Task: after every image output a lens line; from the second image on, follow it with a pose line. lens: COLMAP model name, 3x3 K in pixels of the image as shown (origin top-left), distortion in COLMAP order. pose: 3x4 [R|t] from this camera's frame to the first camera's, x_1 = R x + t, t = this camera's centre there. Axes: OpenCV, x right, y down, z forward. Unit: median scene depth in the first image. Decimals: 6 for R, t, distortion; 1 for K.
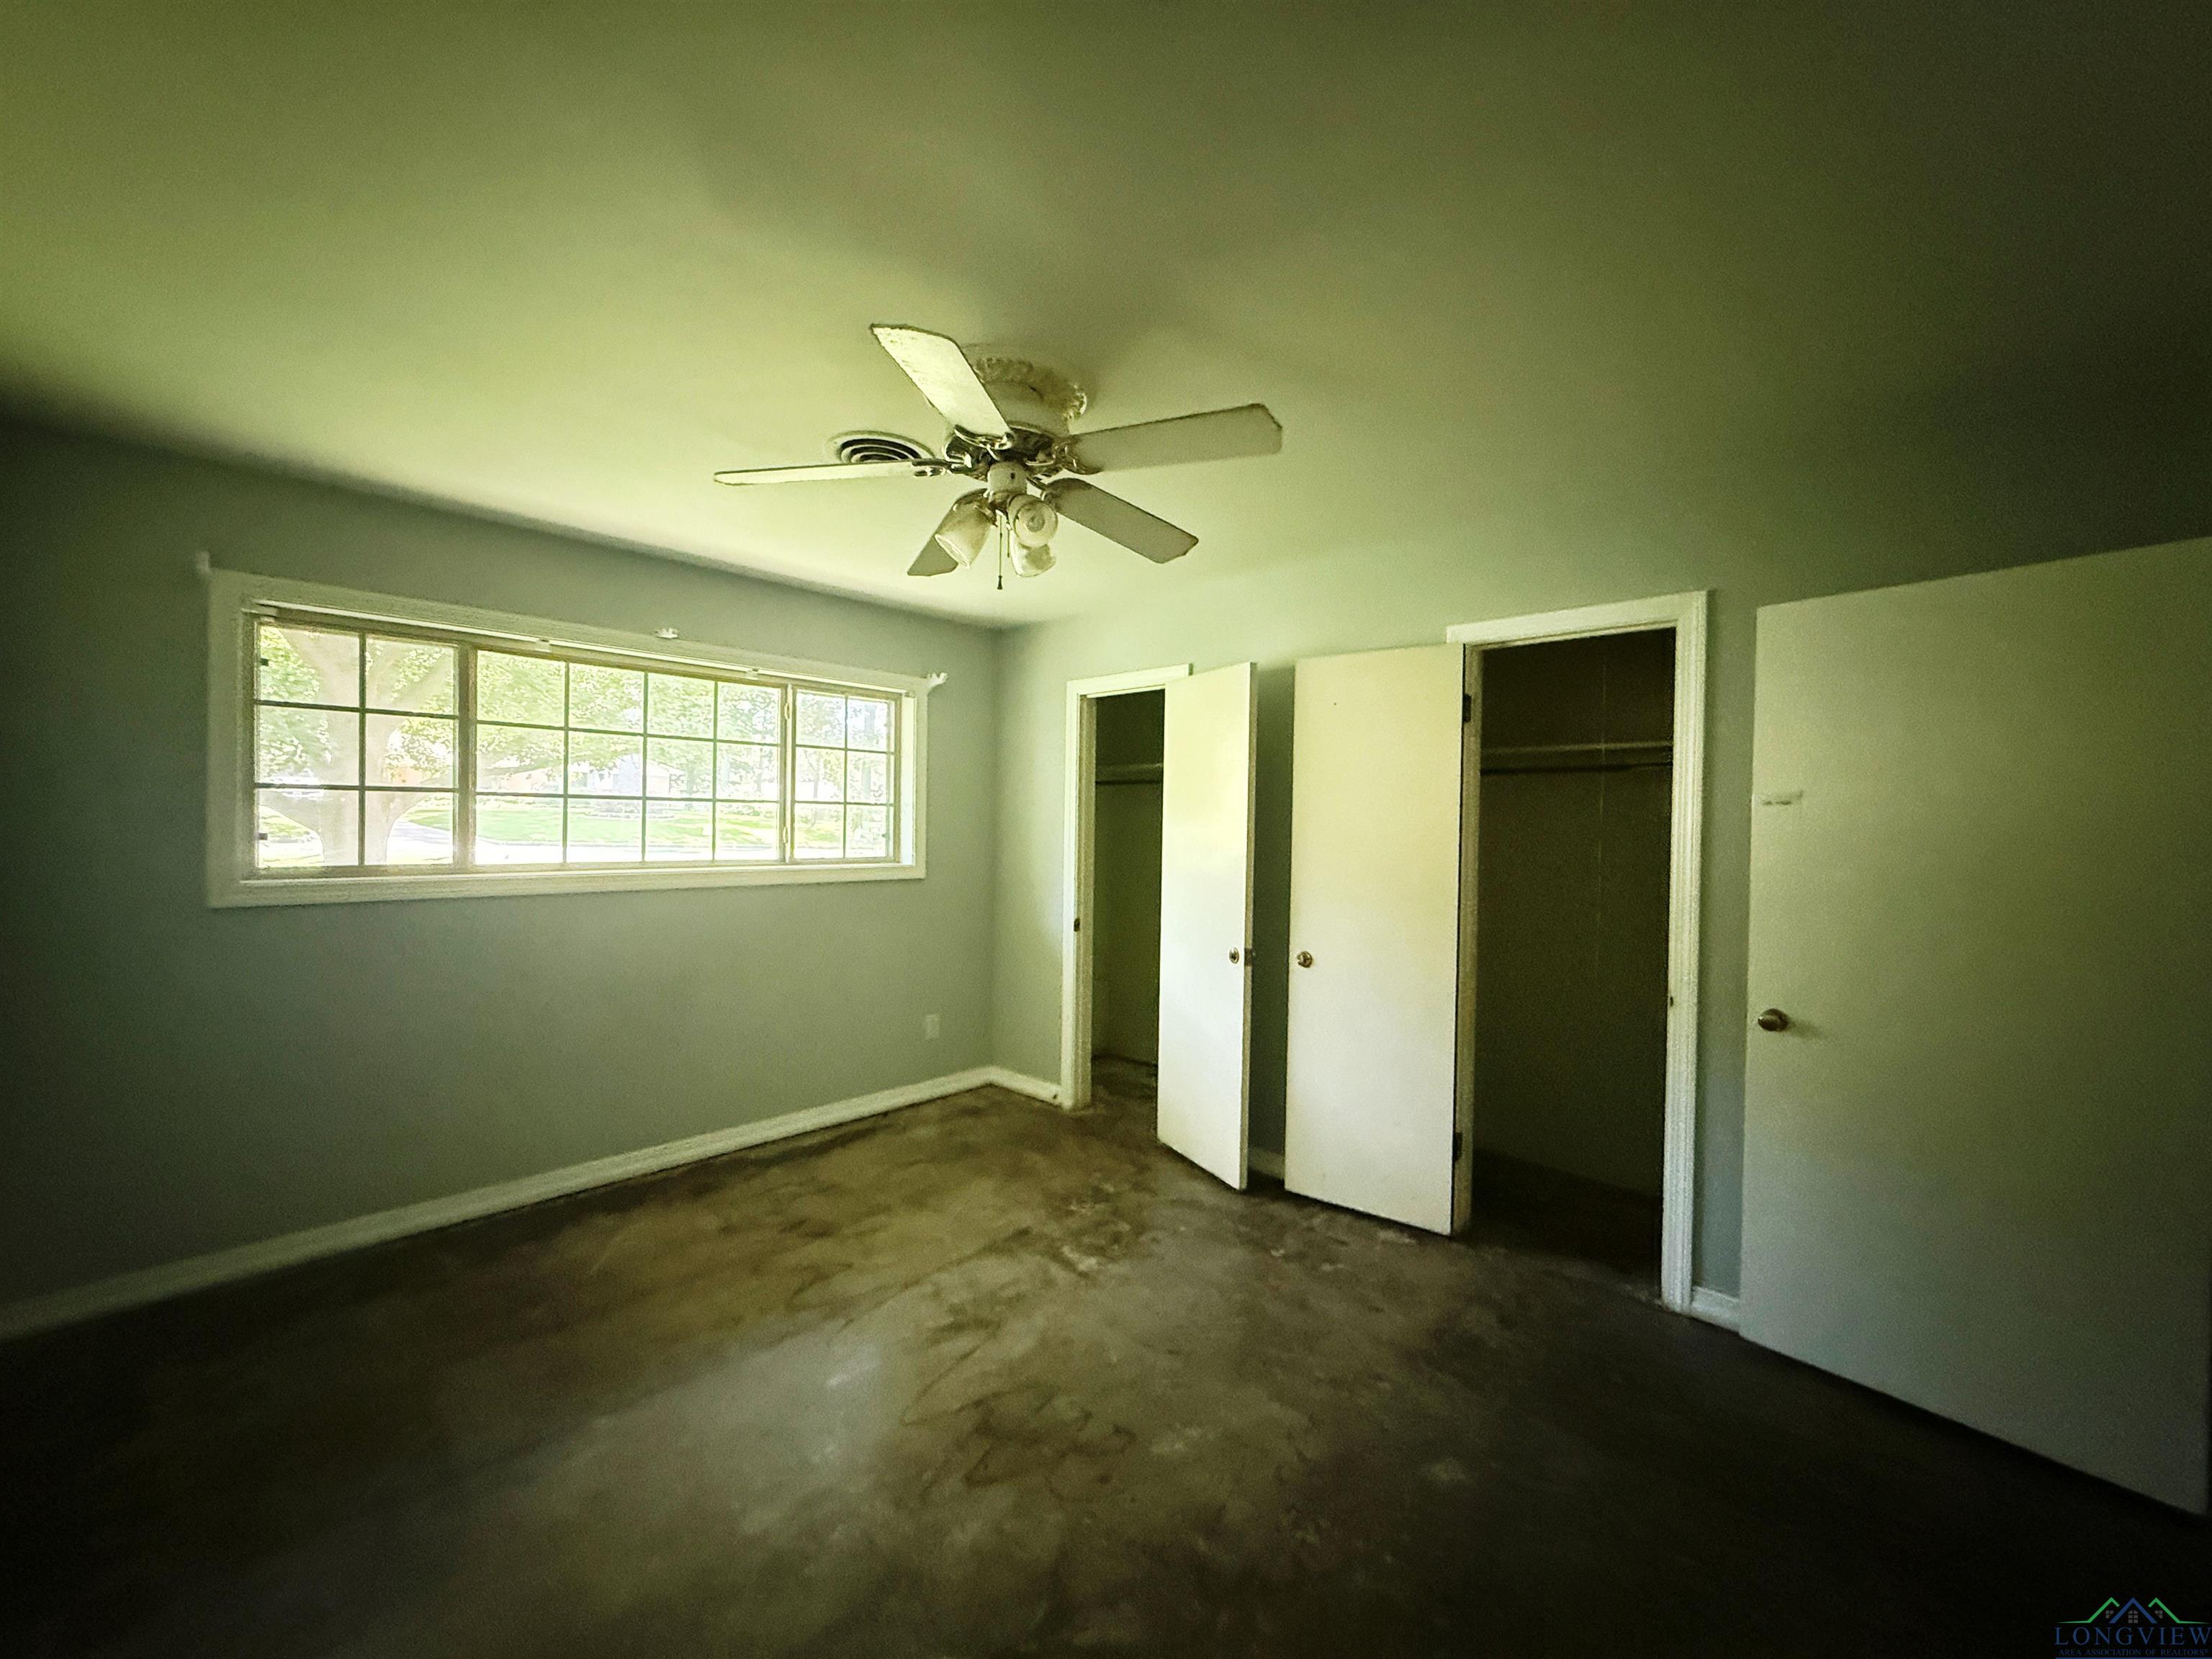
lens RADIAL K [[894.0, 0, 1102.1], [0, 894.0, 789.3], [0, 0, 1]] dist [0.009365, 0.000095]
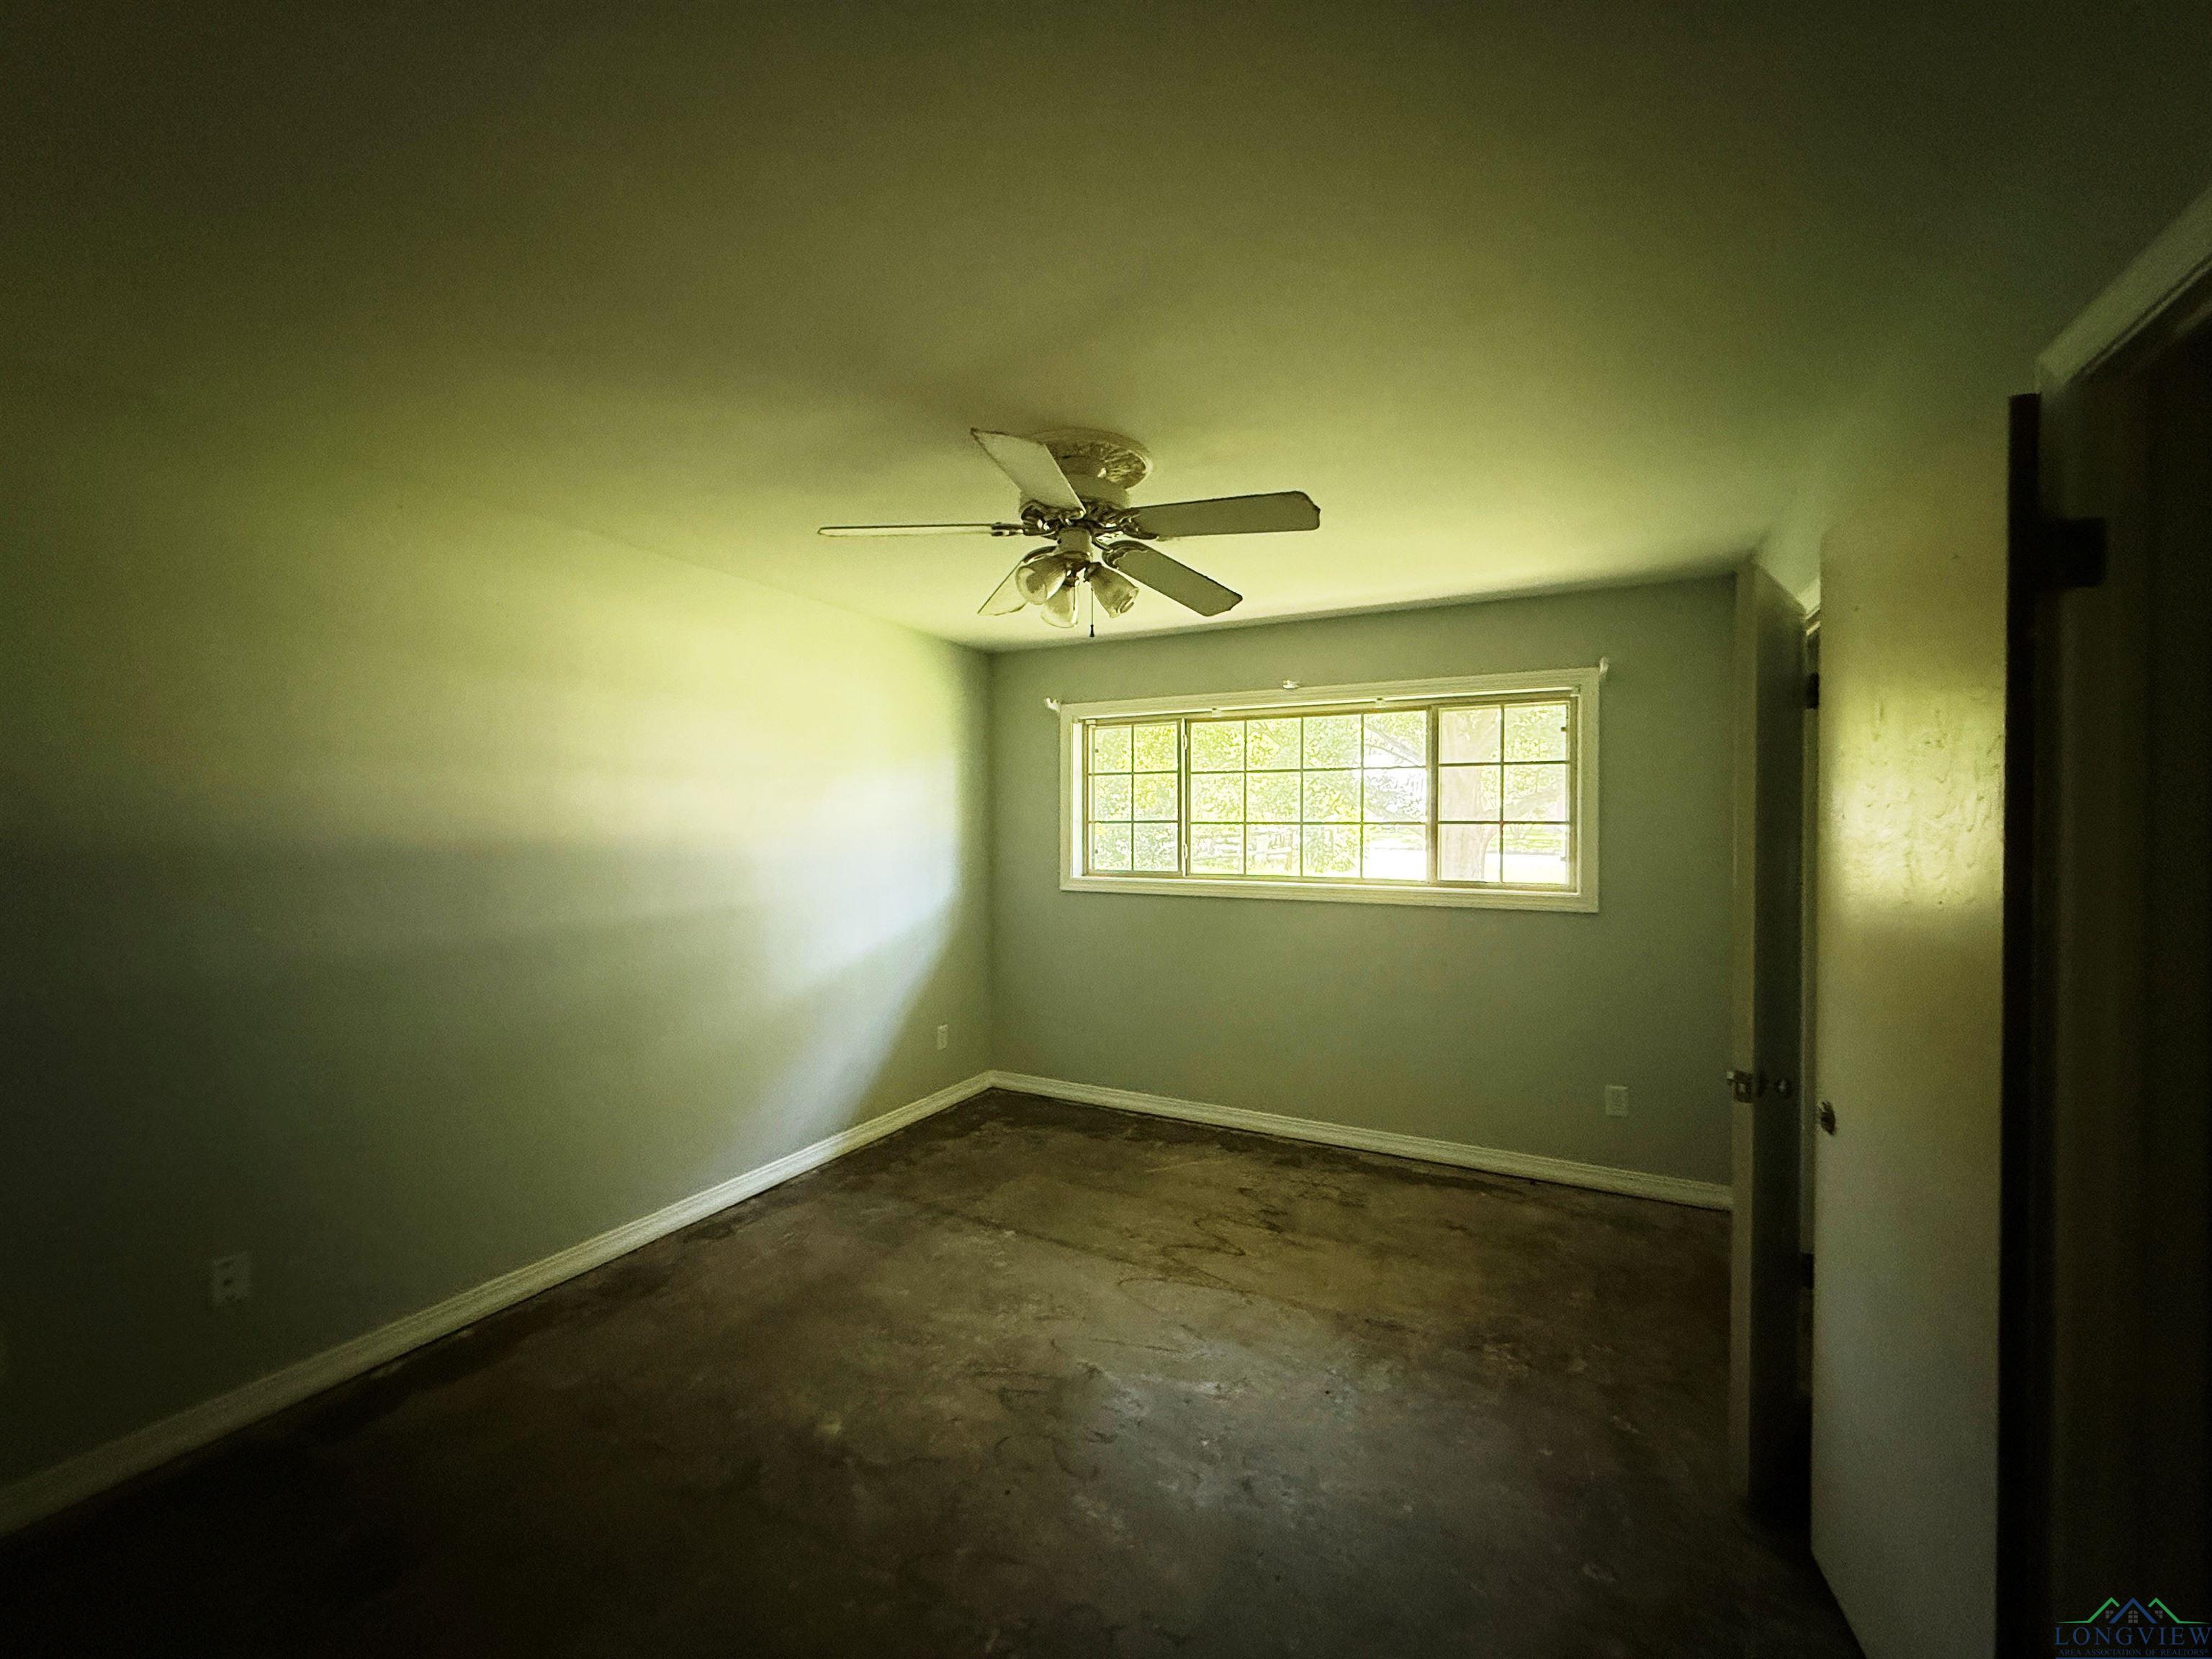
lens RADIAL K [[894.0, 0, 1102.1], [0, 894.0, 789.3], [0, 0, 1]] dist [0.009365, 0.000095]
pose [[0.267530, -0.052918, -0.962095, 0.649838], [0.038925, 0.998269, -0.044084, 0.008074], [0.962763, -0.025656, 0.269127, 0.486008]]
